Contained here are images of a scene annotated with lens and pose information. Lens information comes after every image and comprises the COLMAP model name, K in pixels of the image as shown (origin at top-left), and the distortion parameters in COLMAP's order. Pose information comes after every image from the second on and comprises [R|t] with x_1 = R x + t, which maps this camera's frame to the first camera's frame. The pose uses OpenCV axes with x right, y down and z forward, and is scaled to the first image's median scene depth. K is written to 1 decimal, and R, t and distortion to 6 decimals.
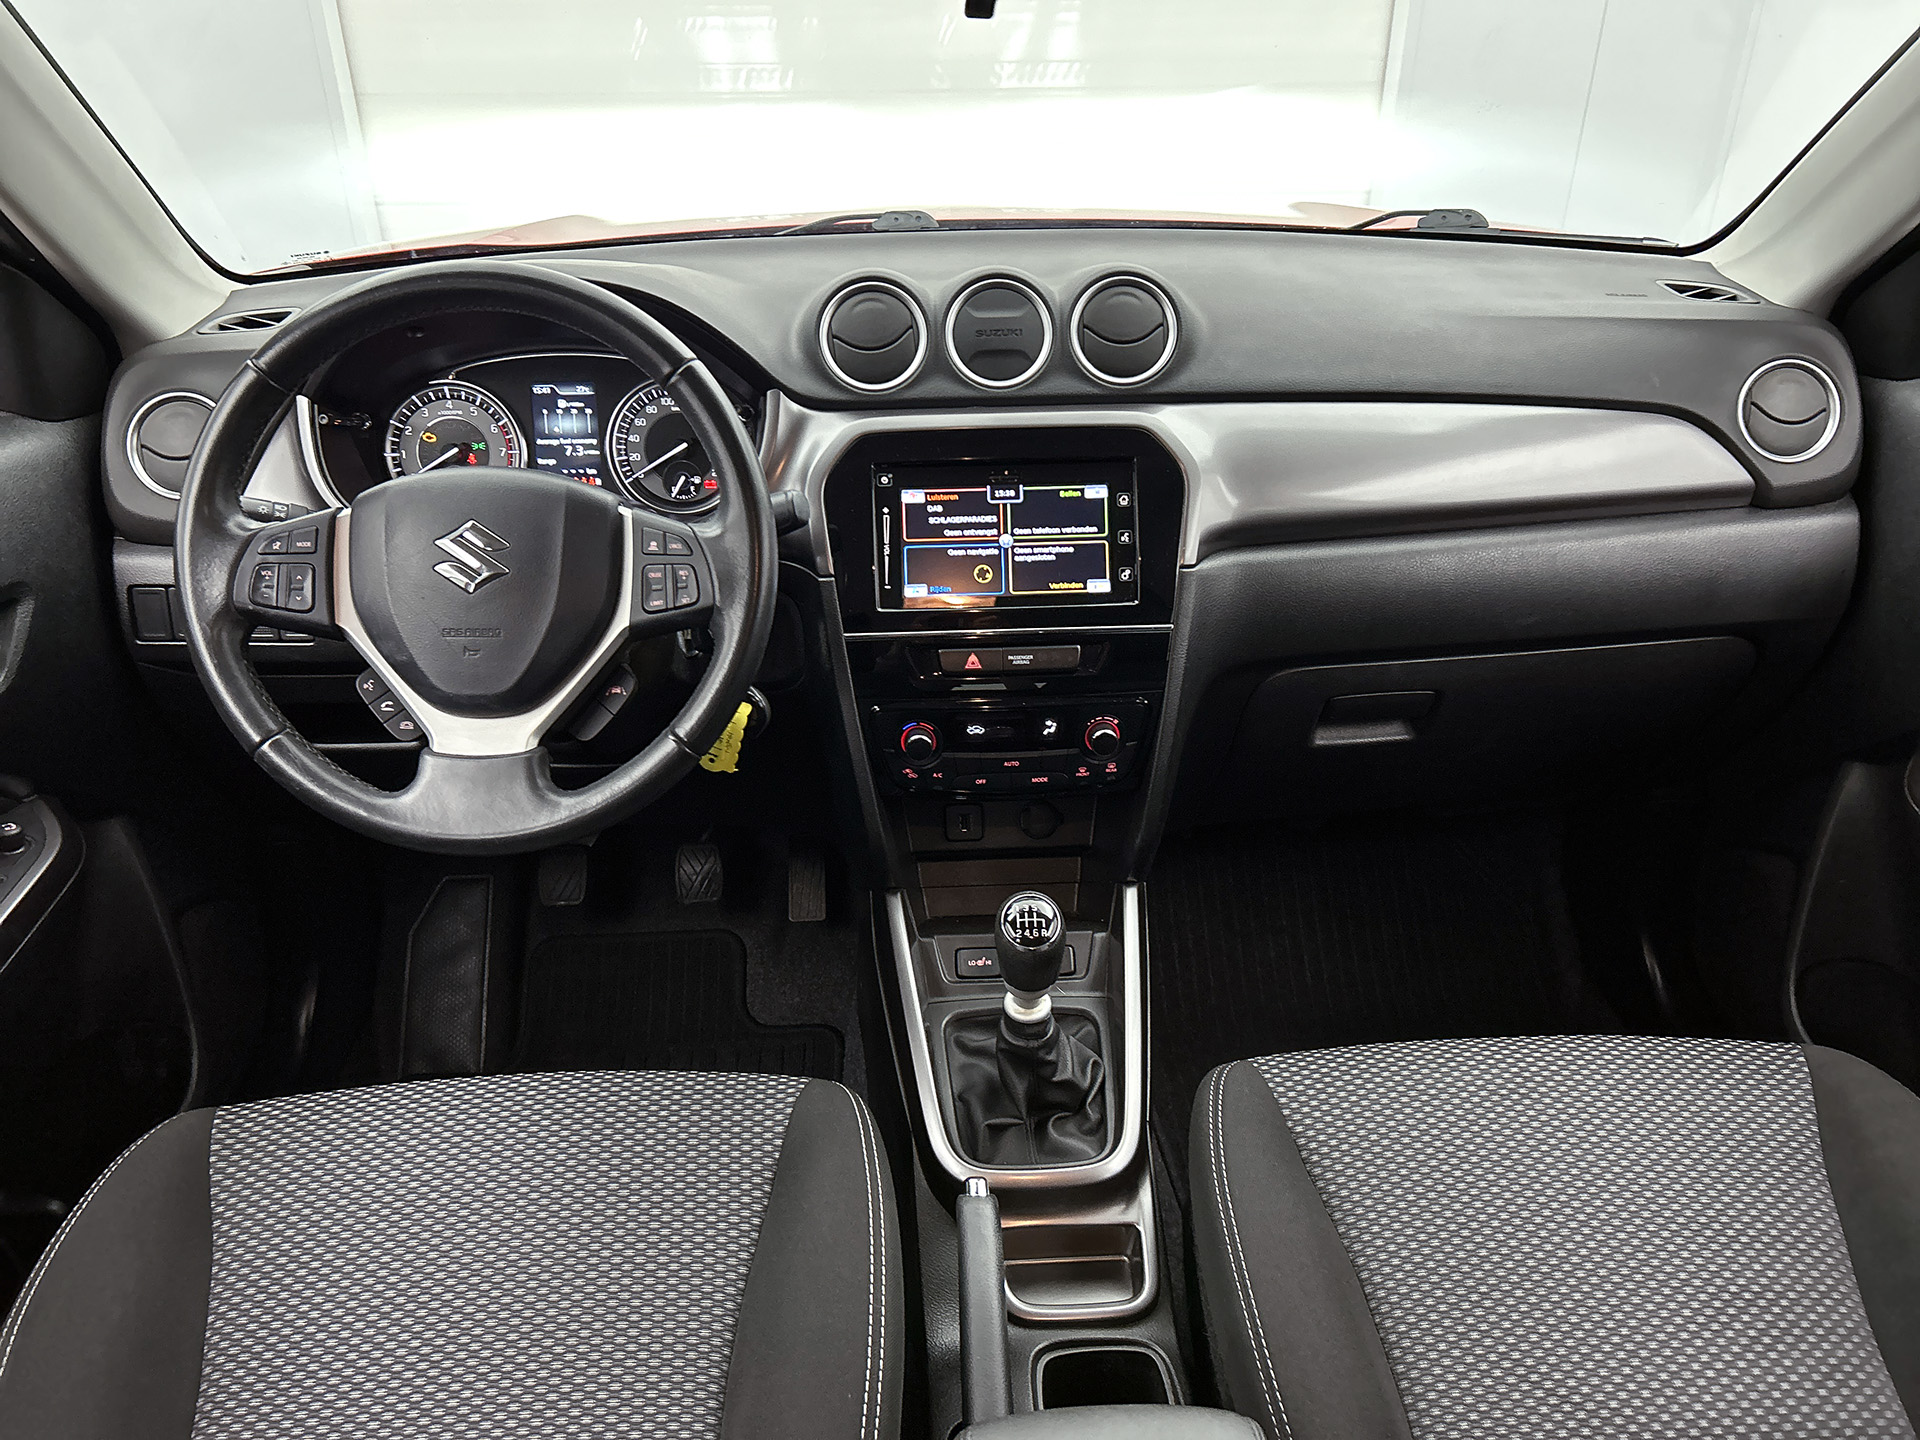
lens RADIAL K [[1443.9, 0, 960.0], [0, 1443.9, 720.0], [0, 0, 1]] dist [-0.024179, -0.002037]
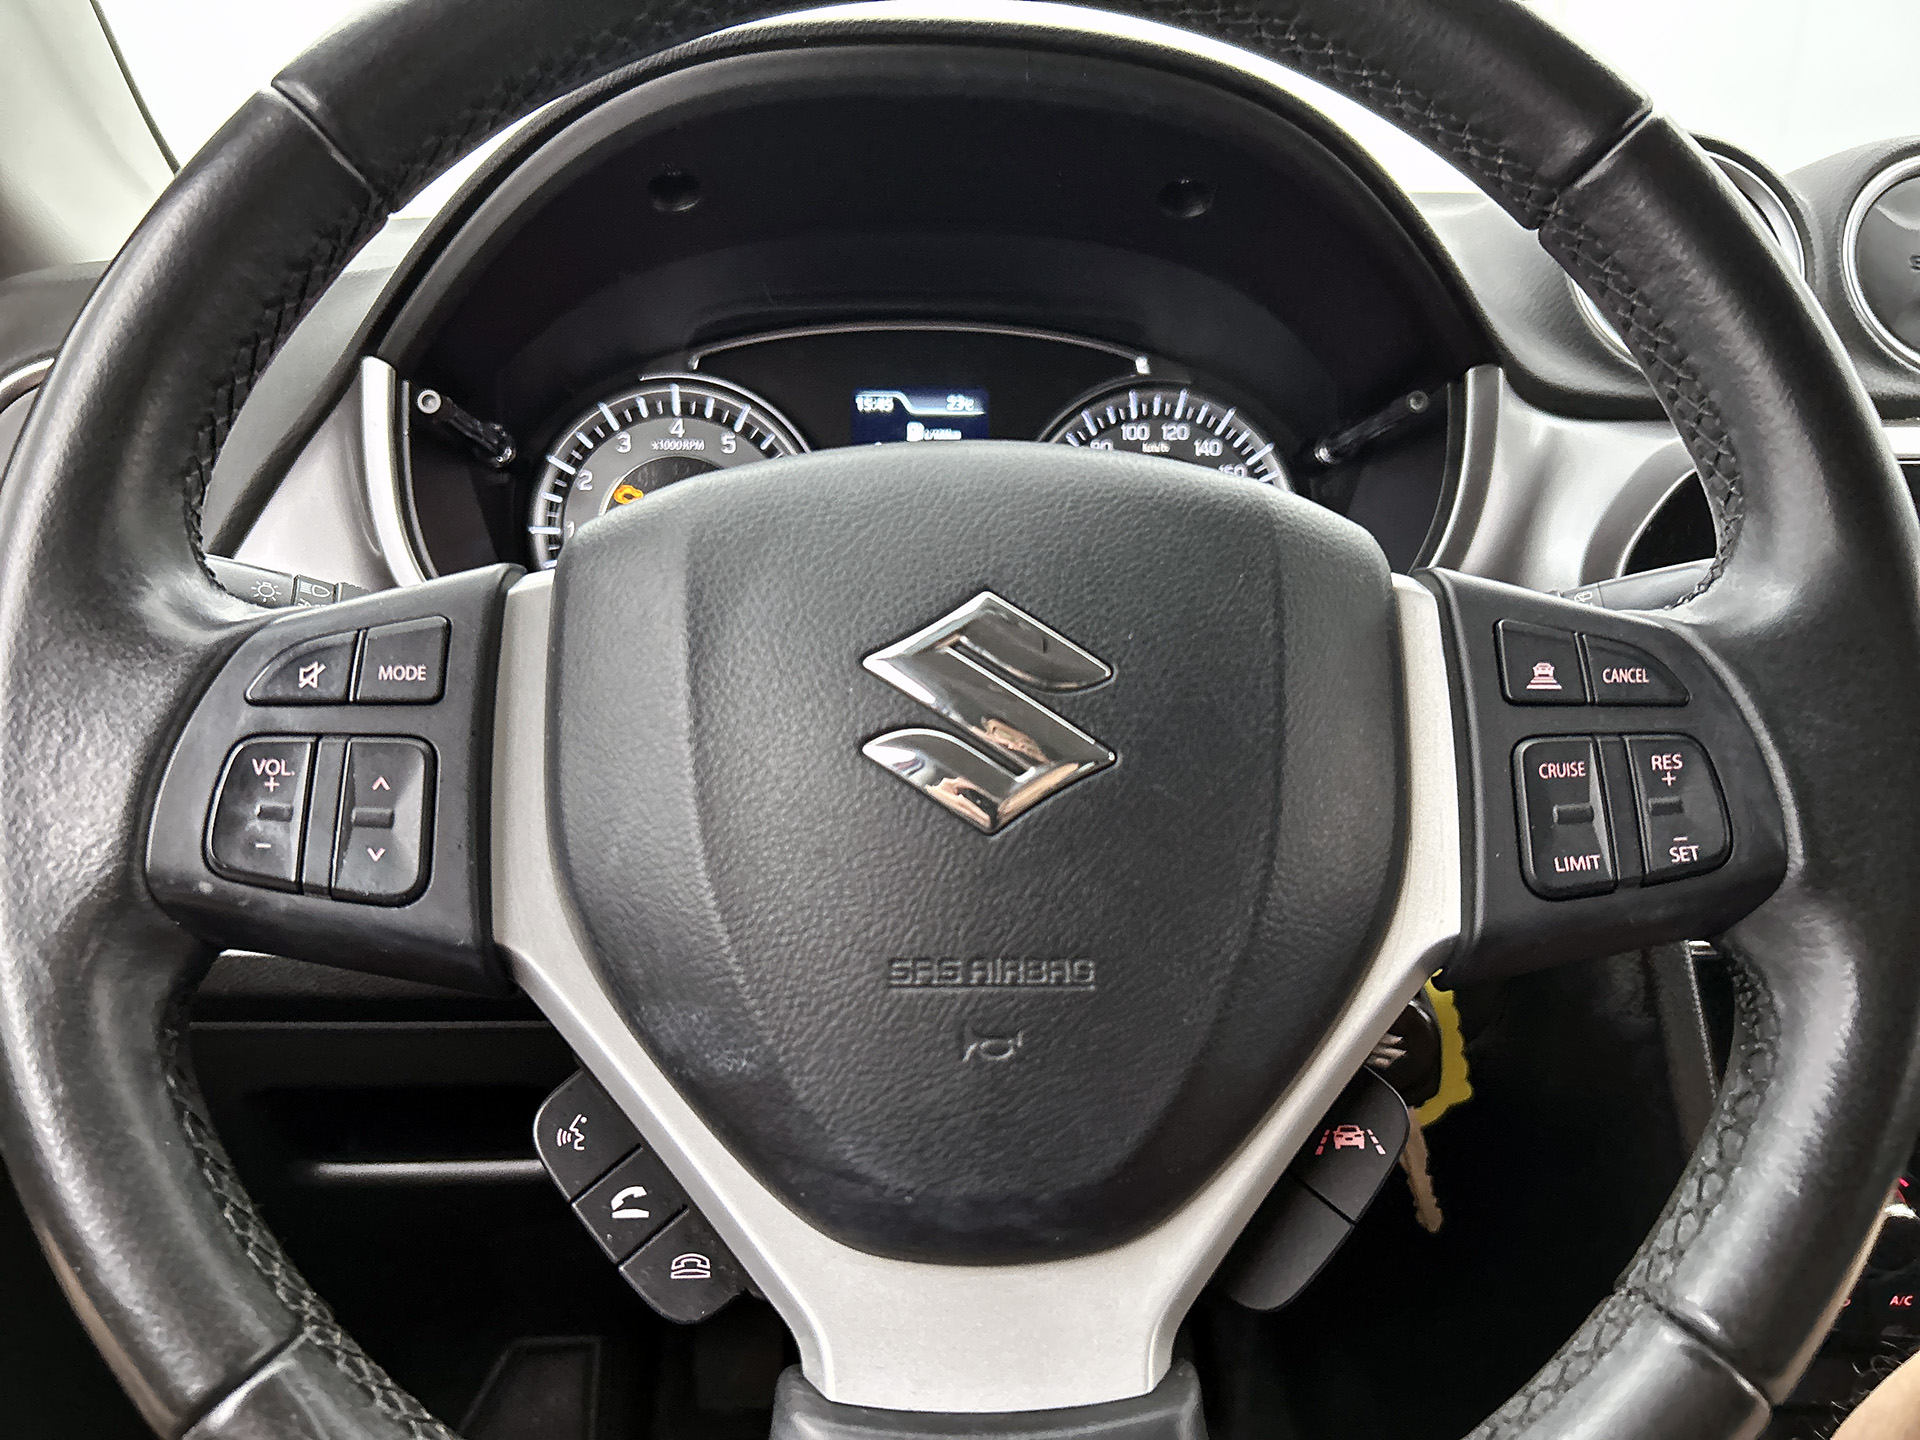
lens RADIAL K [[1443.9, 0, 960.0], [0, 1443.9, 720.0], [0, 0, 1]] dist [-0.024179, -0.002037]
pose [[0.999553, -0.002286, 0.029813, -0.339995], [0.007370, 0.985147, -0.171552, -0.058948], [-0.028978, 0.171695, 0.984724, 0.683626]]
